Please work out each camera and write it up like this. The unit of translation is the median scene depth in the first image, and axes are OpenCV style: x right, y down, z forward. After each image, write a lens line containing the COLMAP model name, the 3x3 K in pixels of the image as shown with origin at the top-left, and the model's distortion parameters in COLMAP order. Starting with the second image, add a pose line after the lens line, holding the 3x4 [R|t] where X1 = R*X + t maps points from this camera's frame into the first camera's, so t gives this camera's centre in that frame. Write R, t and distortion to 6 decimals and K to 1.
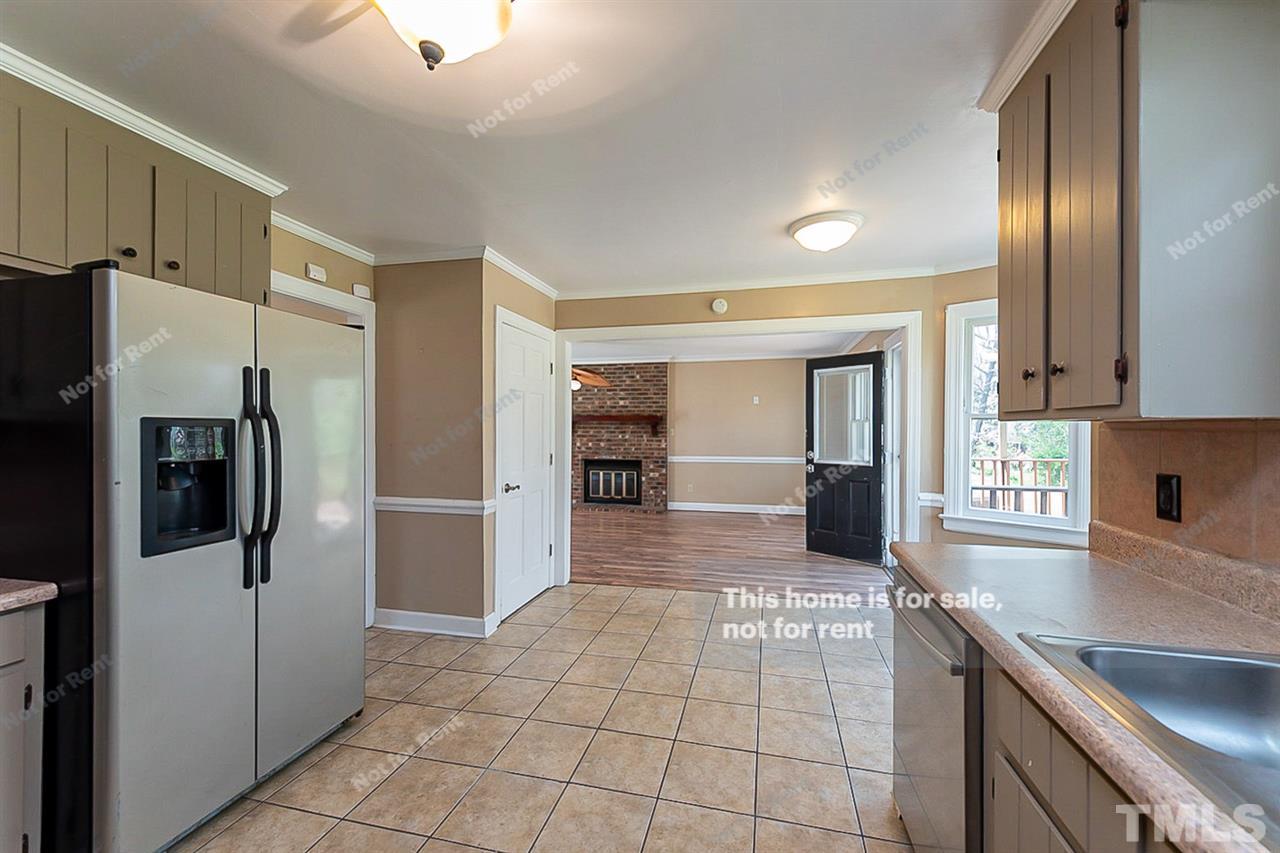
lens RADIAL K [[502.2, 0, 640.0], [0, 502.2, 426.5], [0, 0, 1]] dist [0.001503, 0.000069]
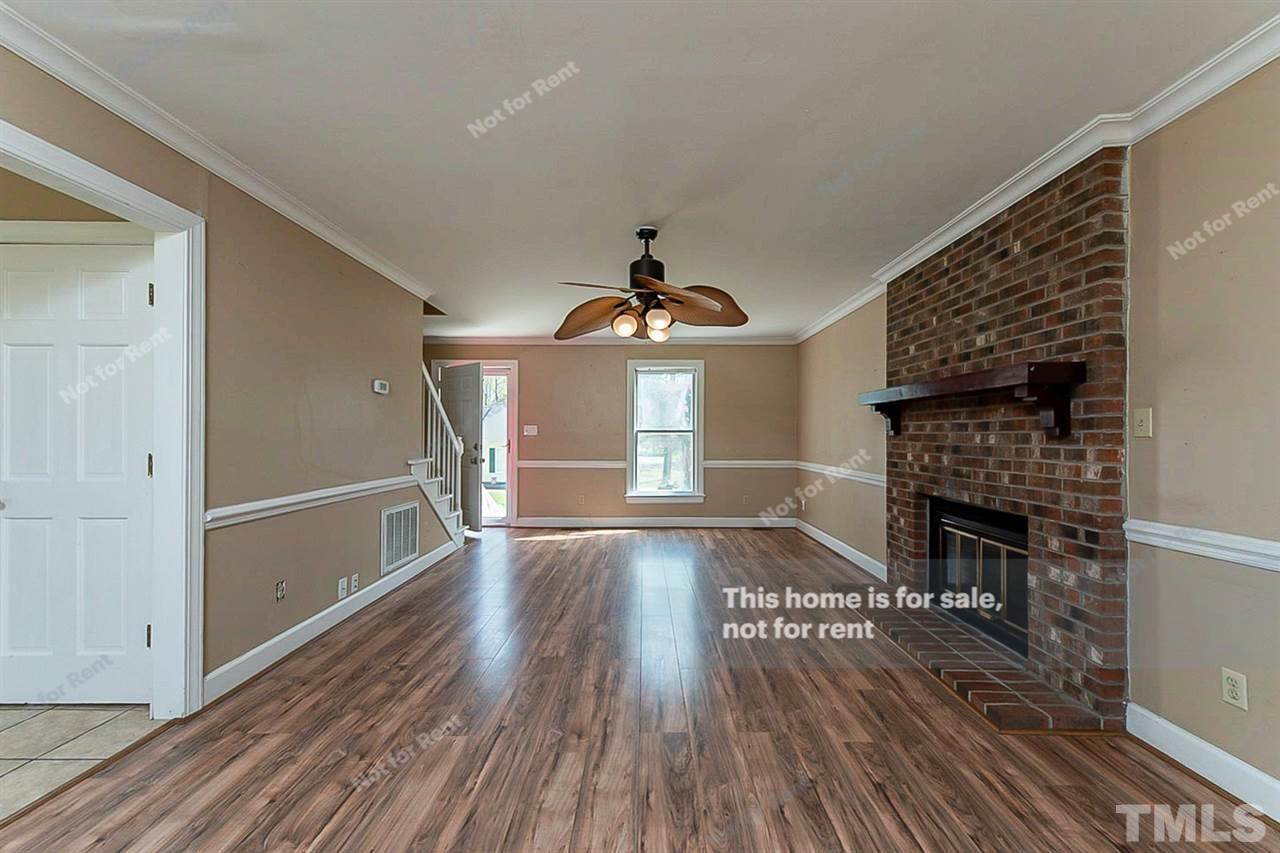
lens RADIAL K [[502.2, 0, 640.0], [0, 502.2, 426.5], [0, 0, 1]] dist [0.001503, 0.000069]
pose [[0.246478, -0.018743, -0.968967, 0.240314], [0.001298, 0.999818, -0.019009, 0.017930], [0.969148, 0.003428, 0.246458, 0.700620]]
